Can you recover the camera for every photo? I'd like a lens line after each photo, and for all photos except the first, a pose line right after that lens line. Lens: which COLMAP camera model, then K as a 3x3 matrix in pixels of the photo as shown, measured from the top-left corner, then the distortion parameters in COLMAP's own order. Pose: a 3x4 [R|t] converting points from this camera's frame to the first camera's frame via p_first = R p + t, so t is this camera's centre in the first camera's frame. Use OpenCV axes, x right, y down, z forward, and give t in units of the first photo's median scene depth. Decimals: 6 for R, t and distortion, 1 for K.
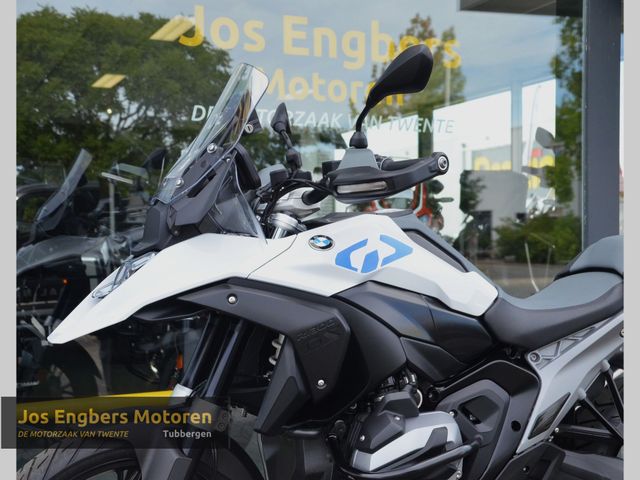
lens RADIAL K [[922.7, 0, 366.0], [0, 922.7, 255.6], [0, 0, 1]] dist [0.104481, -0.012981]
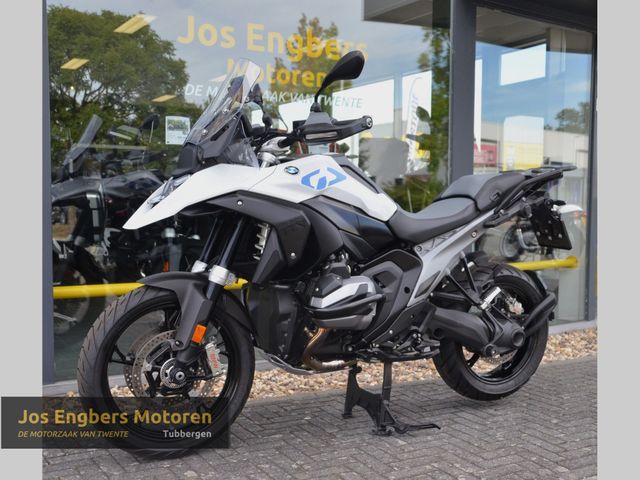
lens RADIAL K [[760.2, 0, 320.0], [0, 760.2, 240.0], [0, 0, 1]] dist [0.004184, 0.062964]
pose [[0.997769, 0.010286, 0.065957, -0.077166], [-0.012623, 0.999304, 0.035112, 0.053774], [-0.065550, -0.035866, 0.997204, -0.301930]]
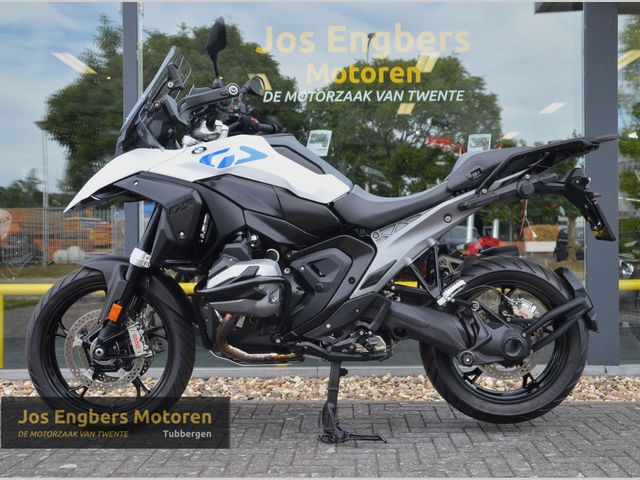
lens RADIAL K [[735.9, 0, 346.6], [0, 735.9, 238.9], [0, 0, 1]] dist [-0.016445, 0.012251]
pose [[0.904905, -0.000742, -0.425613, 0.645965], [-0.007577, 0.999812, -0.017852, 0.142106], [0.425546, 0.019379, 0.904729, -0.030657]]
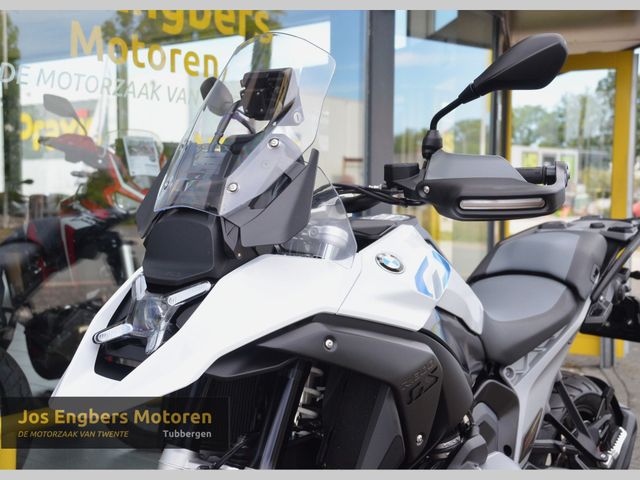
lens RADIAL K [[903.1, 0, 320.0], [0, 903.1, 240.0], [0, 0, 1]] dist [0.195077, 0.015782]
pose [[0.899202, -0.010509, 0.437408, -0.409215], [-0.001510, 0.999631, 0.027120, -0.050752], [-0.437531, -0.025047, 0.898854, 0.271238]]
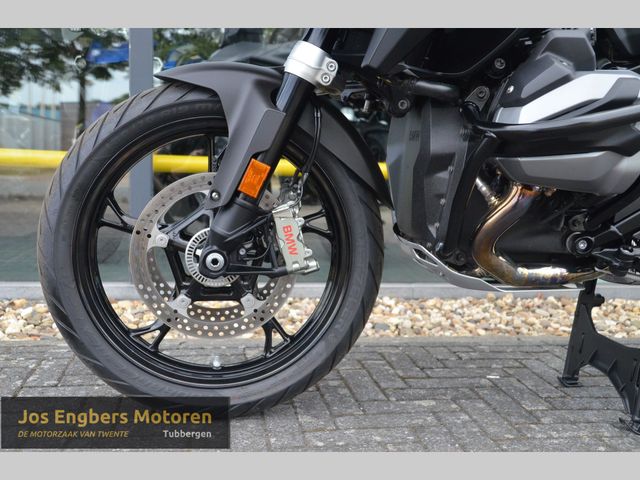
lens RADIAL K [[681.6, 0, 334.4], [0, 681.6, 241.0], [0, 0, 1]] dist [0.009295, 0.032113]
pose [[0.965642, 0.073118, -0.249377, 0.004211], [-0.049287, 0.993714, 0.100511, 0.233273], [0.255158, -0.084766, 0.963176, 0.390475]]
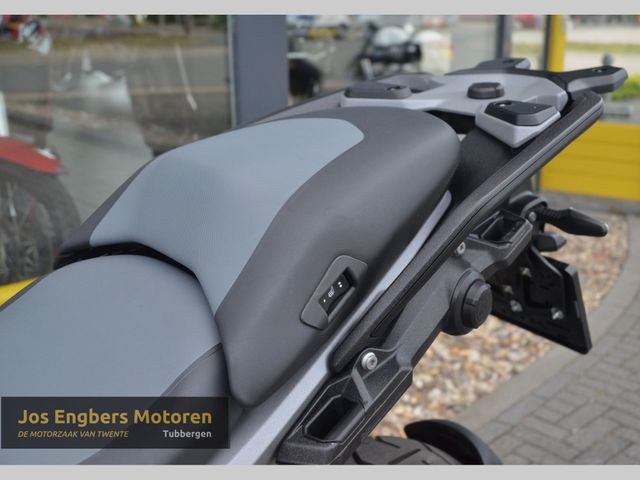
lens RADIAL K [[735.9, 0, 346.6], [0, 735.9, 238.9], [0, 0, 1]] dist [-0.016445, 0.012251]
pose [[0.956039, -0.082637, 0.281354, 0.274763], [0.000431, 0.959866, 0.280460, -0.070888], [-0.293238, -0.268010, 0.917705, 0.858278]]
